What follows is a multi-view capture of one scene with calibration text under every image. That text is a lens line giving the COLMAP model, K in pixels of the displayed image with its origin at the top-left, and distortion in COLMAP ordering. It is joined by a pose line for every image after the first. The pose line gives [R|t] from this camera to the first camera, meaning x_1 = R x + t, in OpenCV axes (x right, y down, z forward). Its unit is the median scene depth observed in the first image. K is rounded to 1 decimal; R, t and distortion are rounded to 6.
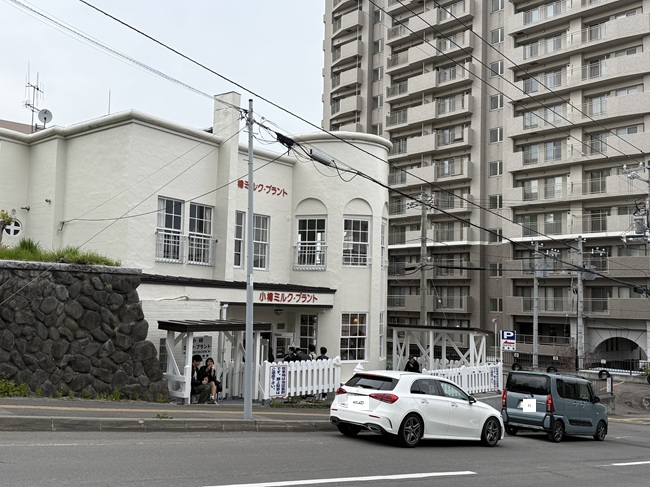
lens RADIAL K [[585.7, 0, 325.0], [0, 585.7, 243.5], [0, 0, 1]] dist [-0.001083, -0.000532]
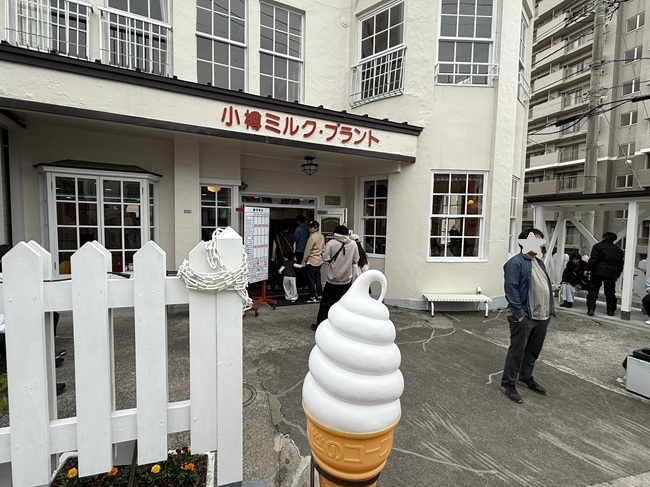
lens RADIAL K [[320.3, 0, 325.0], [0, 320.3, 243.5], [0, 0, 1]] dist [-0.000273, 0.000083]
pose [[0.909930, 0.017827, -0.414378, 0.062055], [0.047490, 0.988027, 0.146787, 0.136764], [0.412034, -0.153245, 0.898189, 0.680596]]
